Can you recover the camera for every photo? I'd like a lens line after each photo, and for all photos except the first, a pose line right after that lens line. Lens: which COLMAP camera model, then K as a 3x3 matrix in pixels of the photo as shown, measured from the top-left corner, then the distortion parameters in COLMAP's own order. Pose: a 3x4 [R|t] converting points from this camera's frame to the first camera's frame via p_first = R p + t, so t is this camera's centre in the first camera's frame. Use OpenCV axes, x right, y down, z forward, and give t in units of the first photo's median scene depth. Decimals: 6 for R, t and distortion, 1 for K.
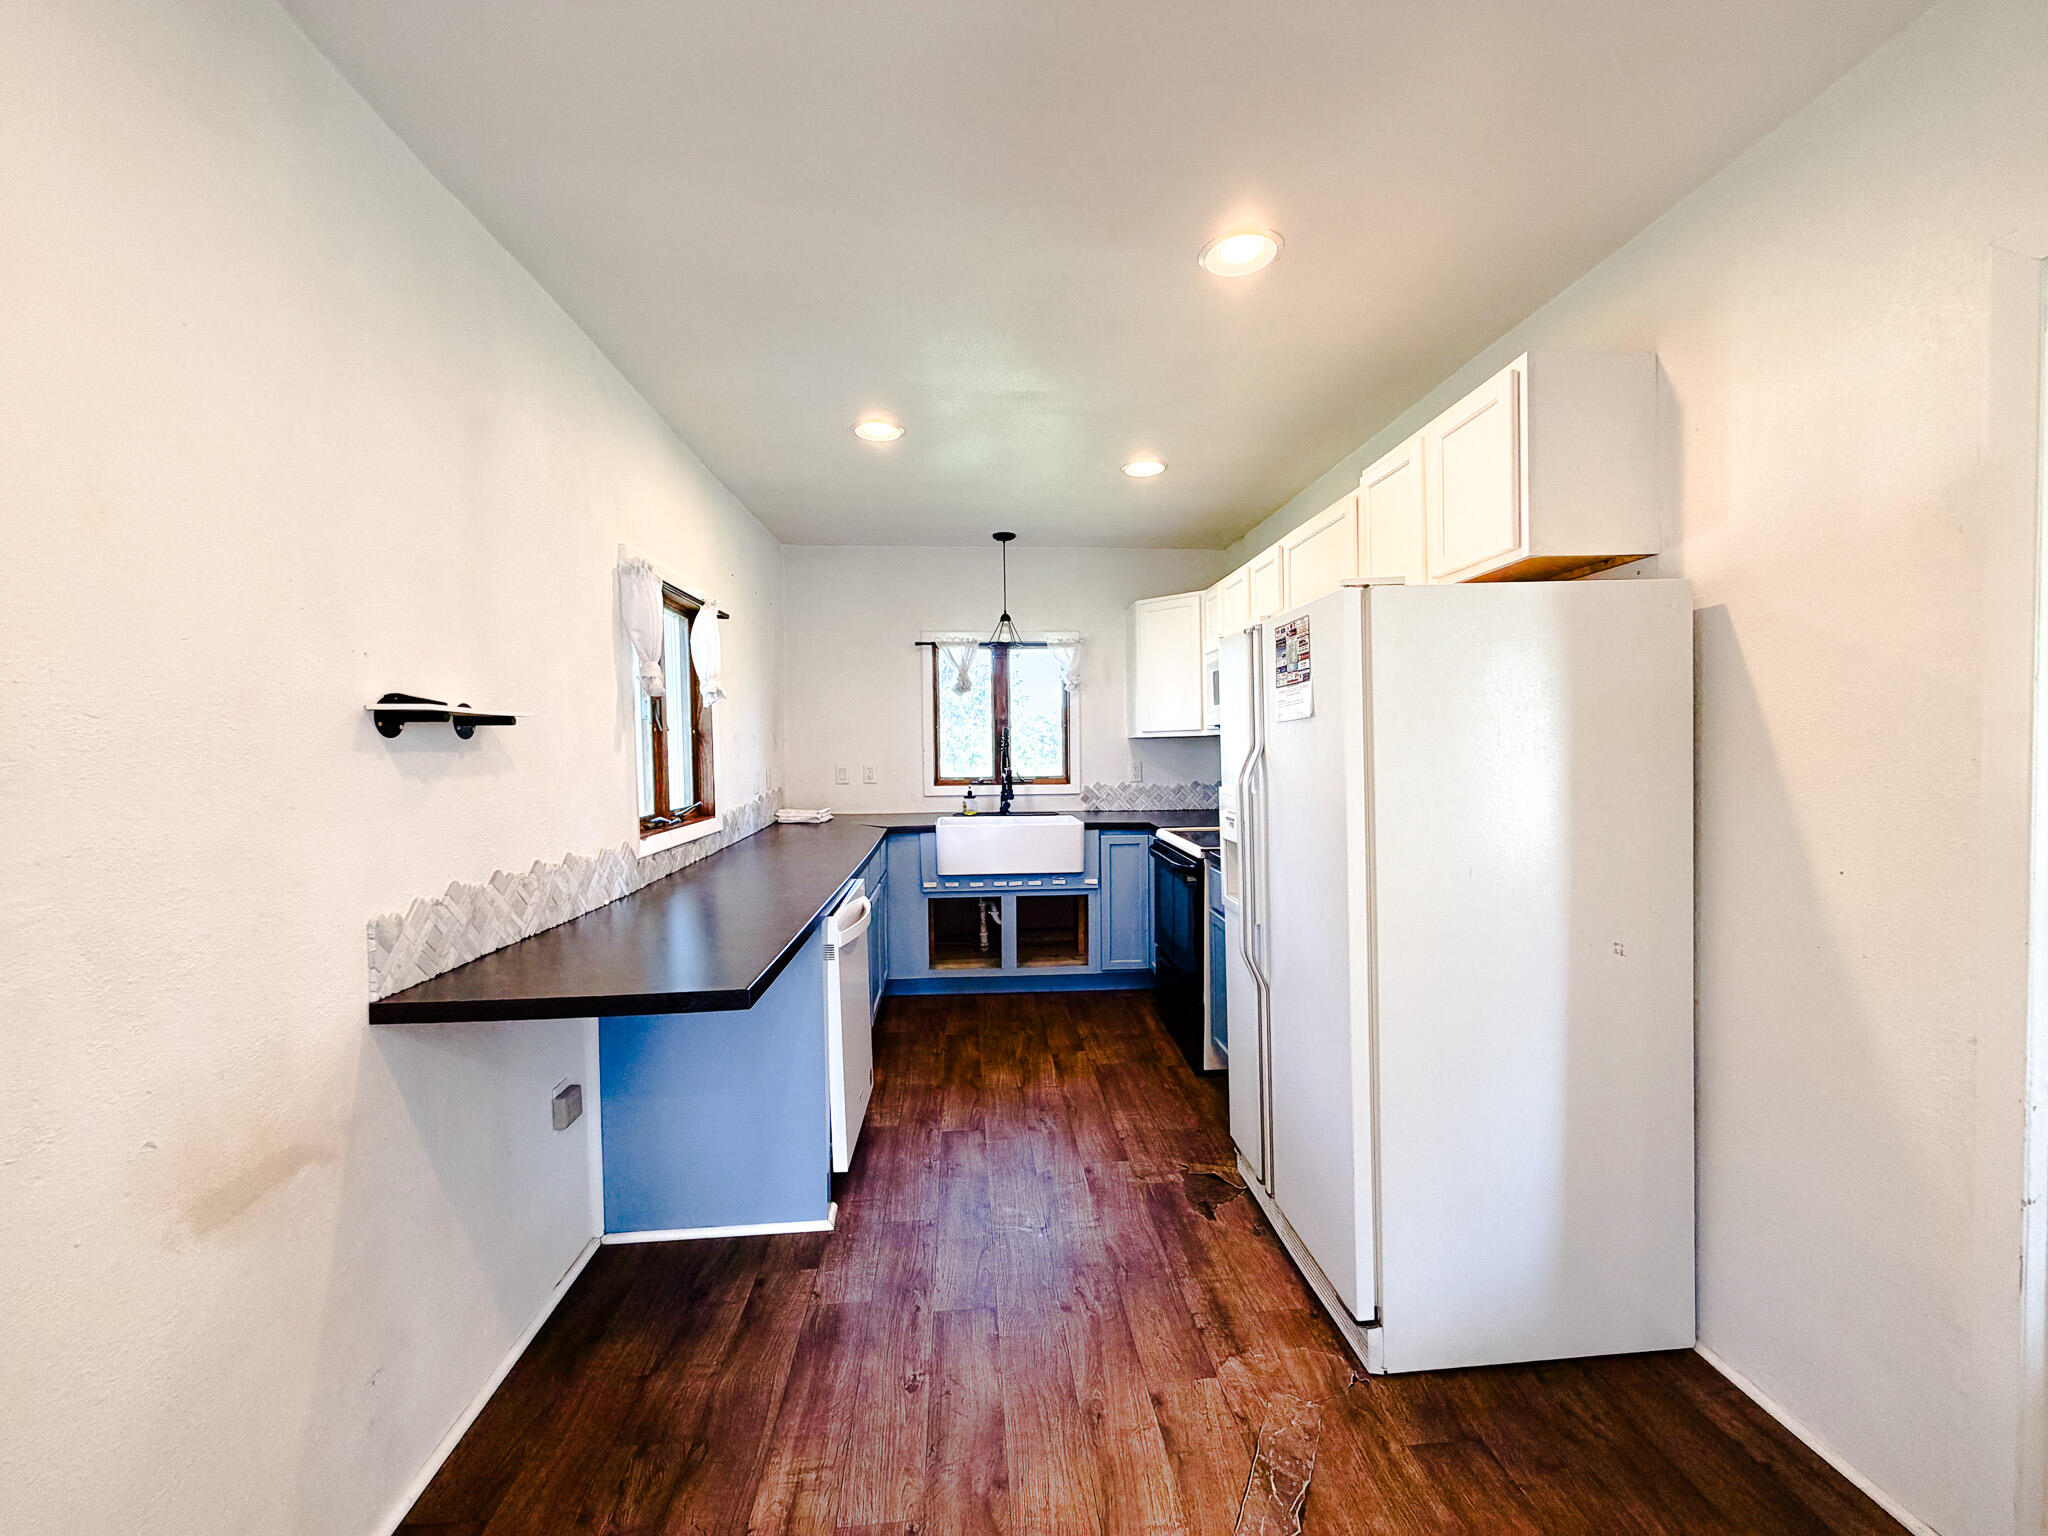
lens RADIAL K [[816.2, 0, 1022.6], [0, 816.2, 763.5], [0, 0, 1]] dist [-0.002162, 0.000345]
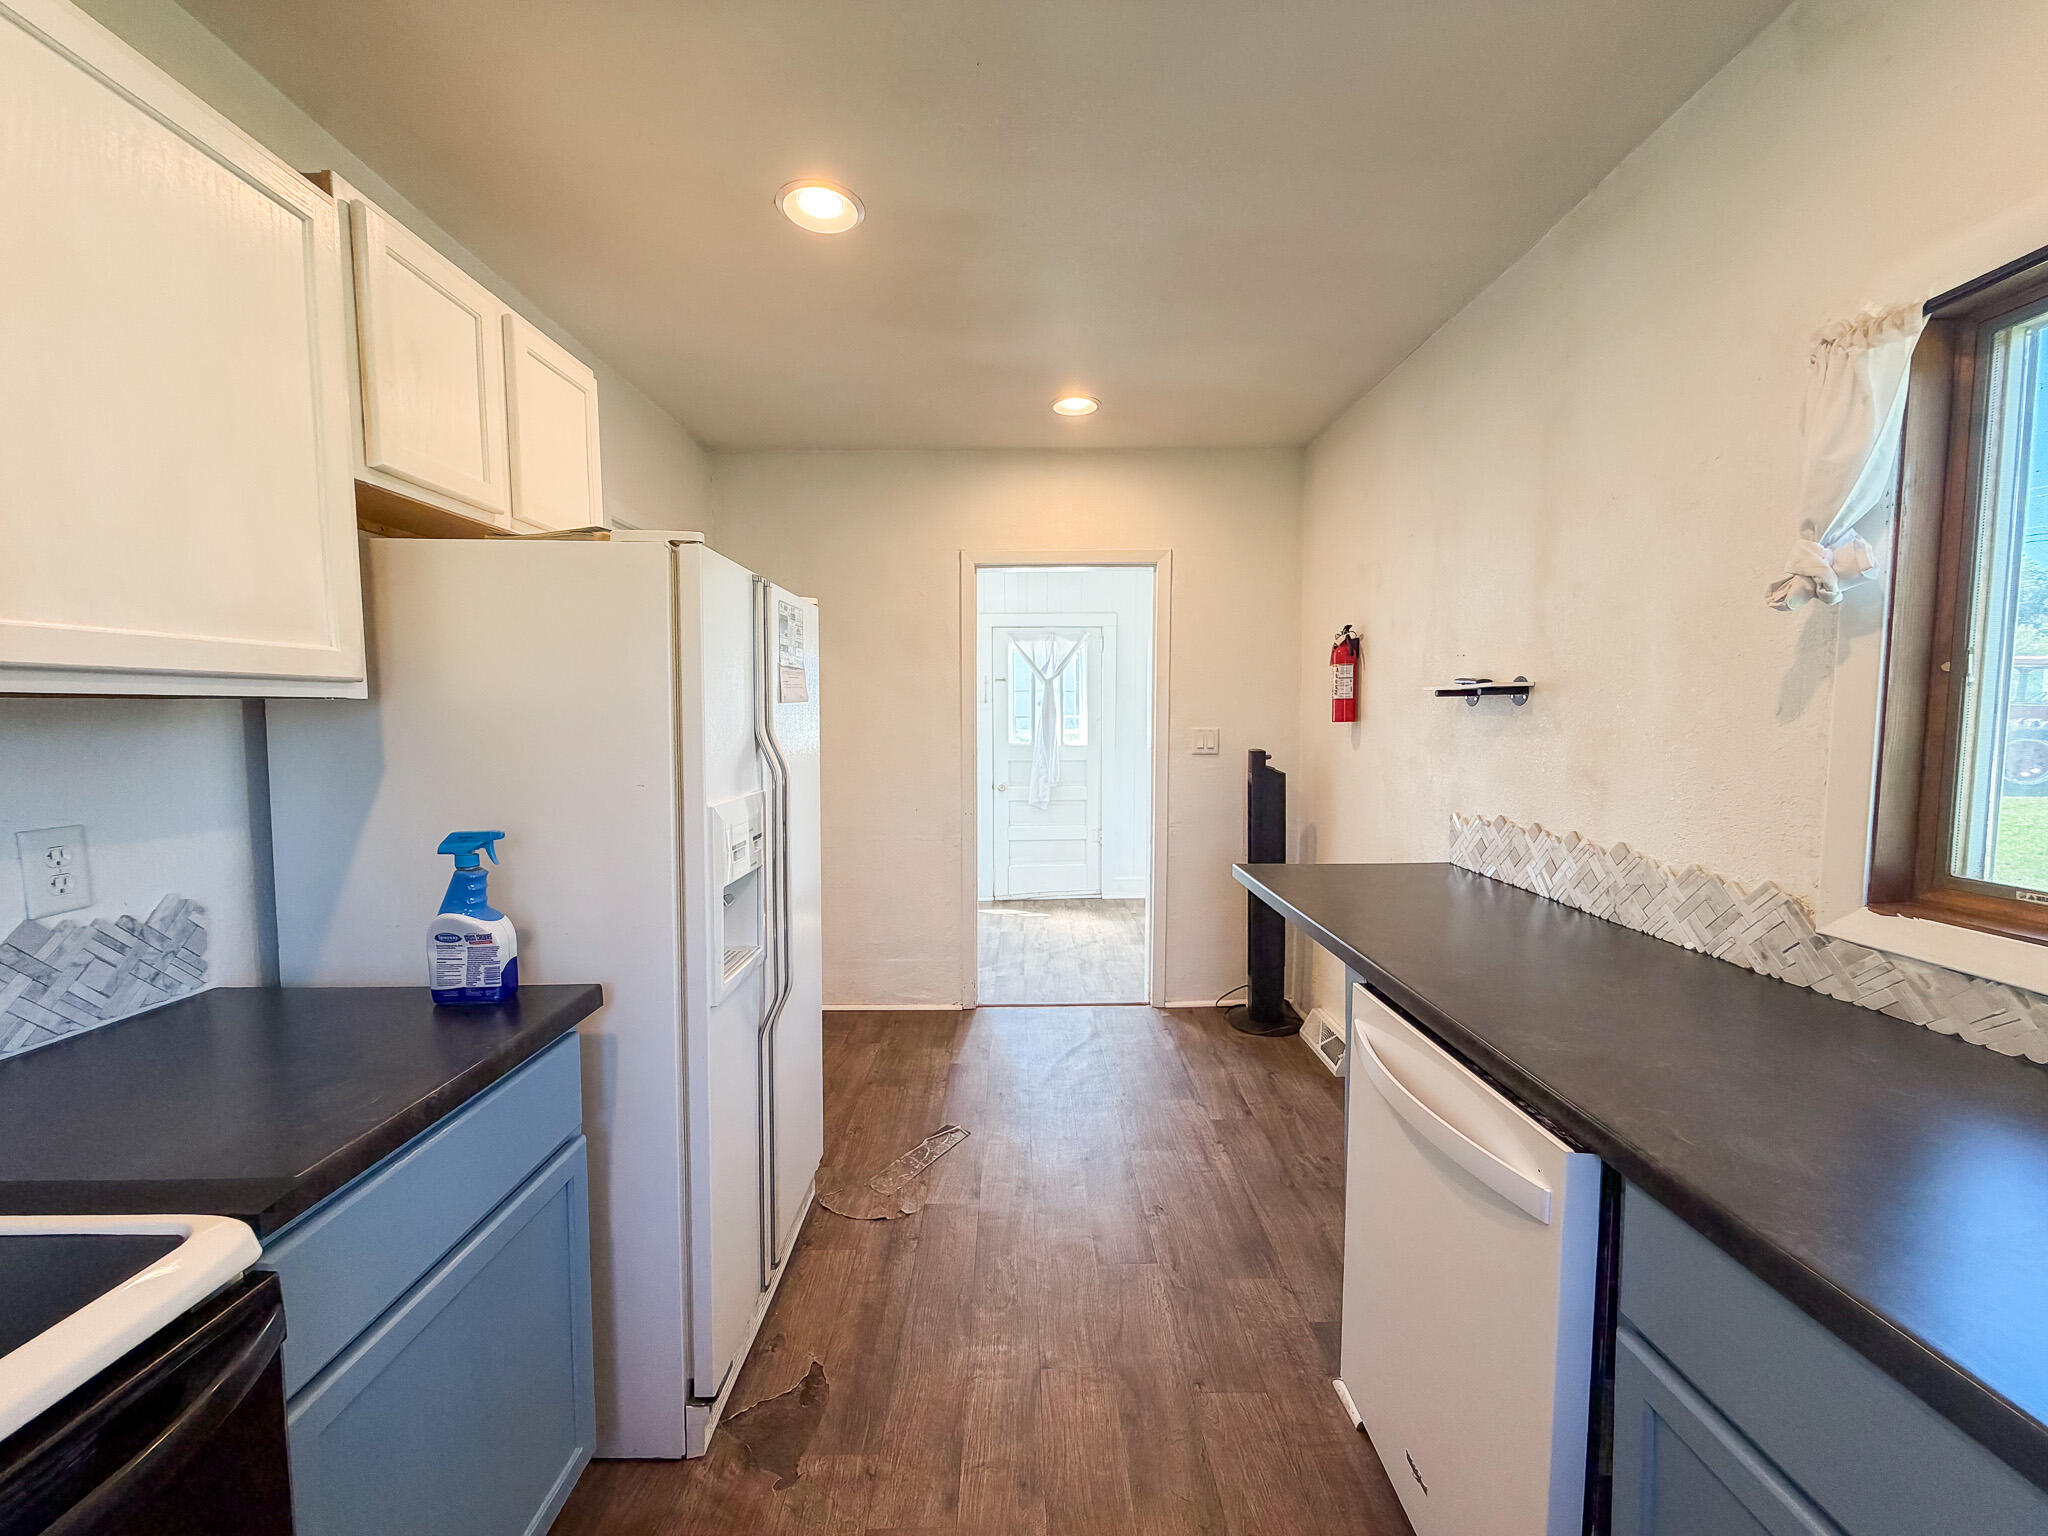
lens RADIAL K [[816.2, 0, 1018.8], [0, 816.2, 768.7], [0, 0, 1]] dist [-0.002162, 0.000345]
pose [[-0.997264, 0.018931, 0.071456, -0.014877], [0.025187, 0.995829, 0.087697, -0.045059], [-0.069498, 0.089257, -0.993581, 1.662825]]
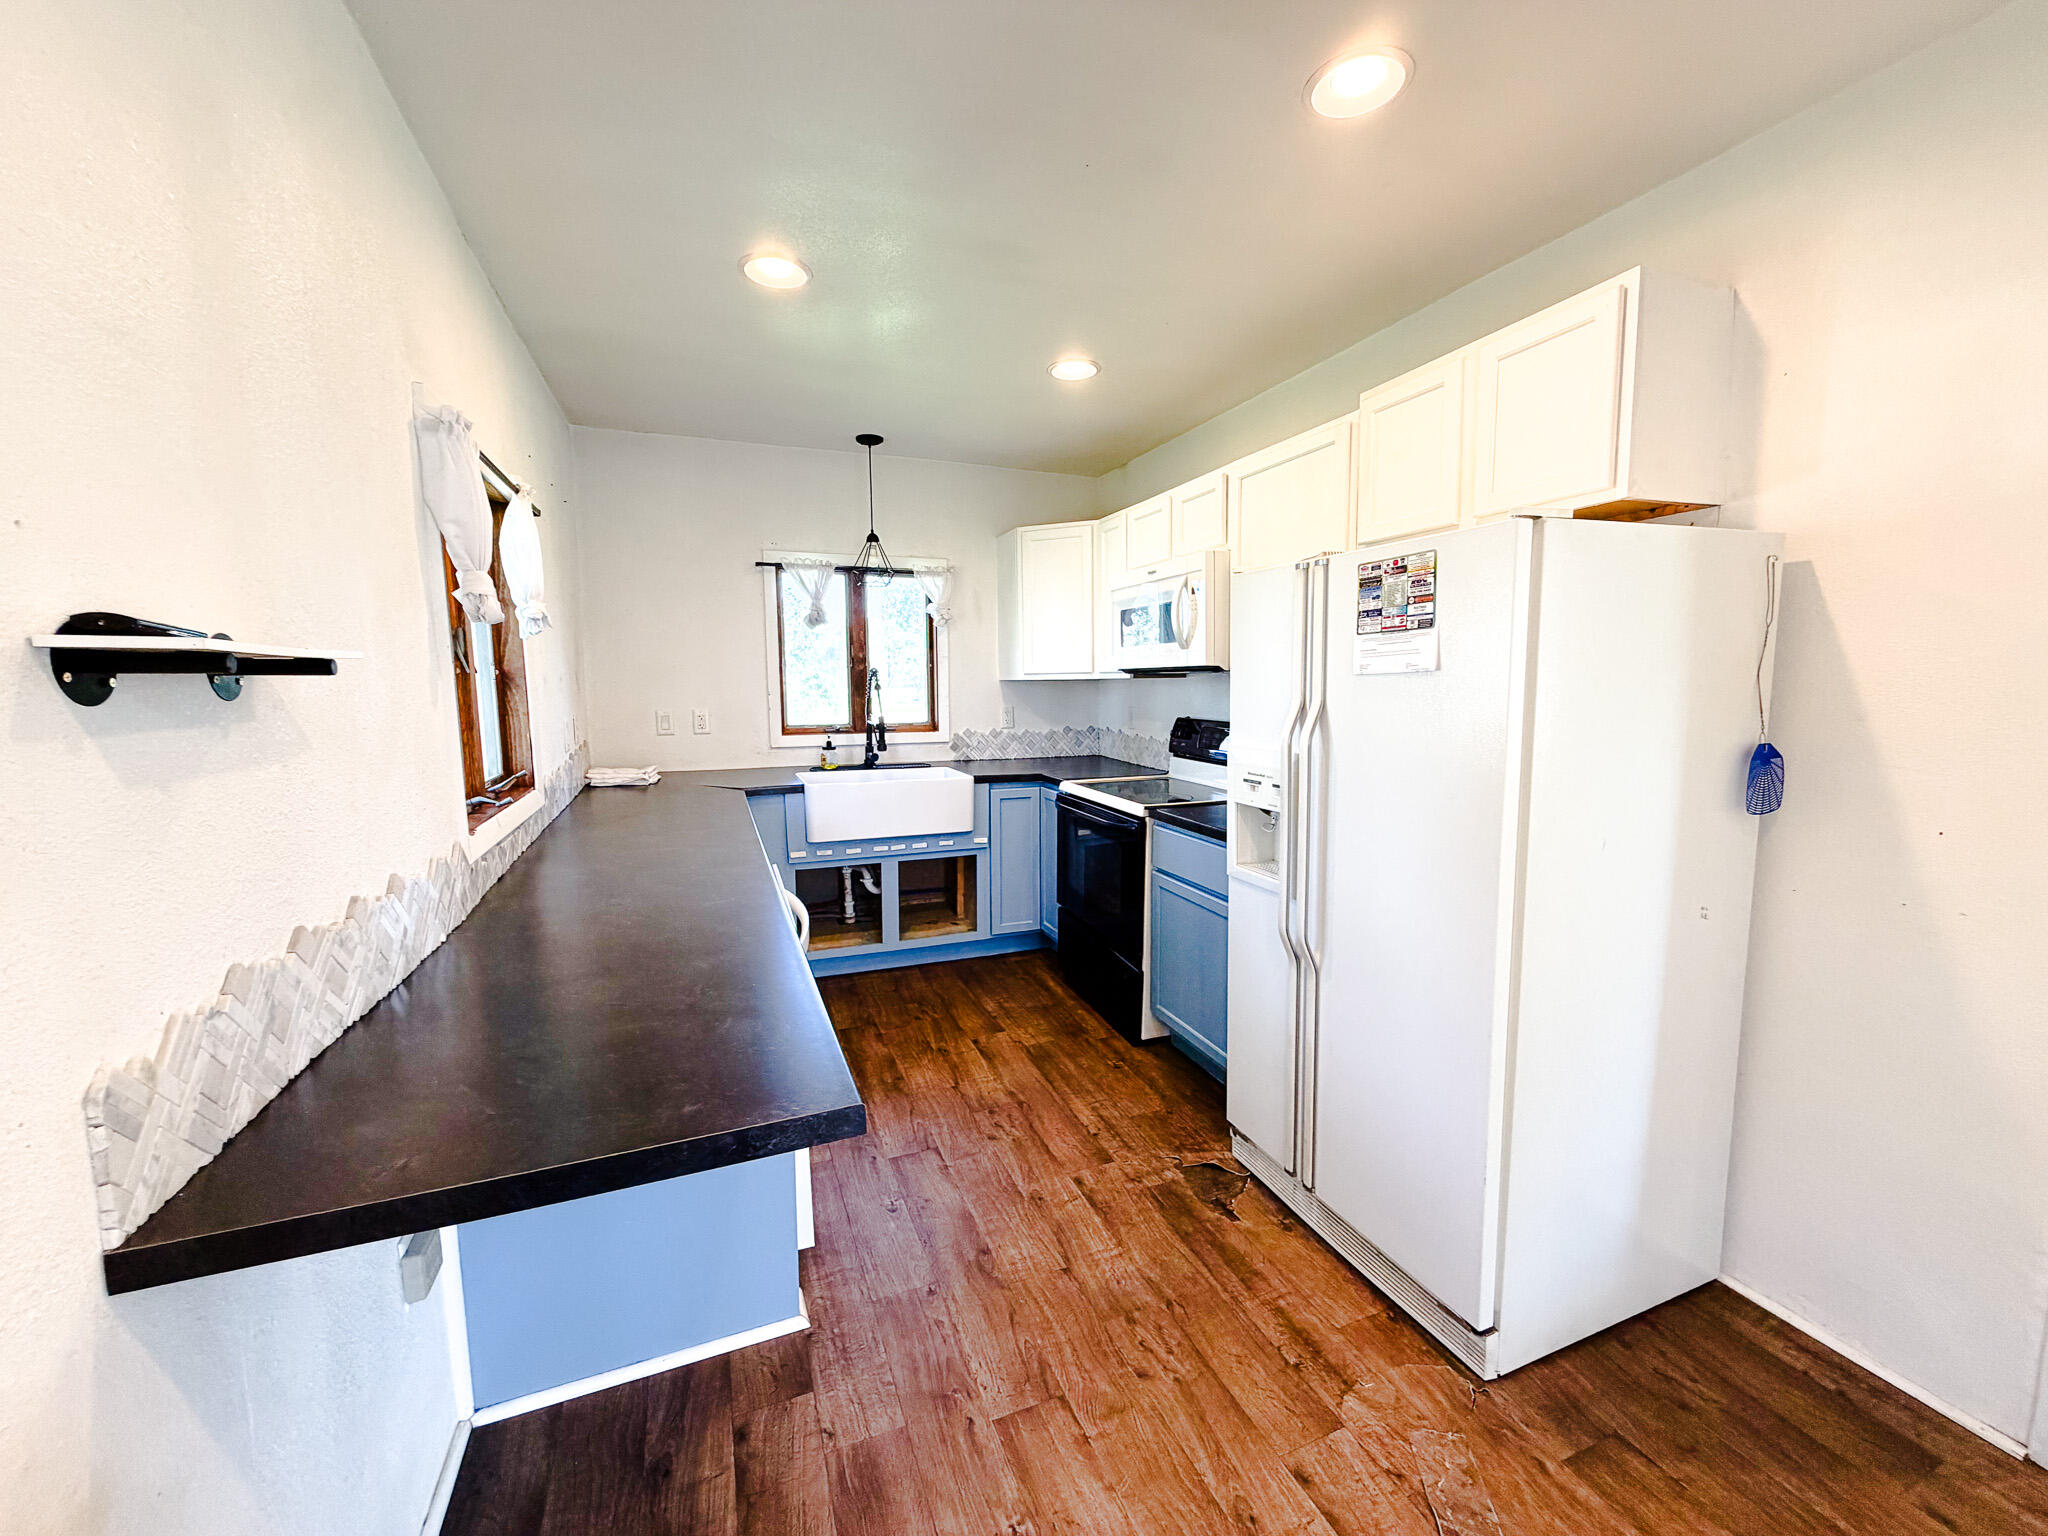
lens RADIAL K [[816.2, 0, 1021.6], [0, 816.2, 764.9], [0, 0, 1]] dist [-0.002162, 0.000345]
pose [[0.955268, -0.024998, 0.294684, -0.250035], [0.000946, 0.996674, 0.081482, -0.022749], [-0.295741, -0.077558, 0.952115, 0.239565]]
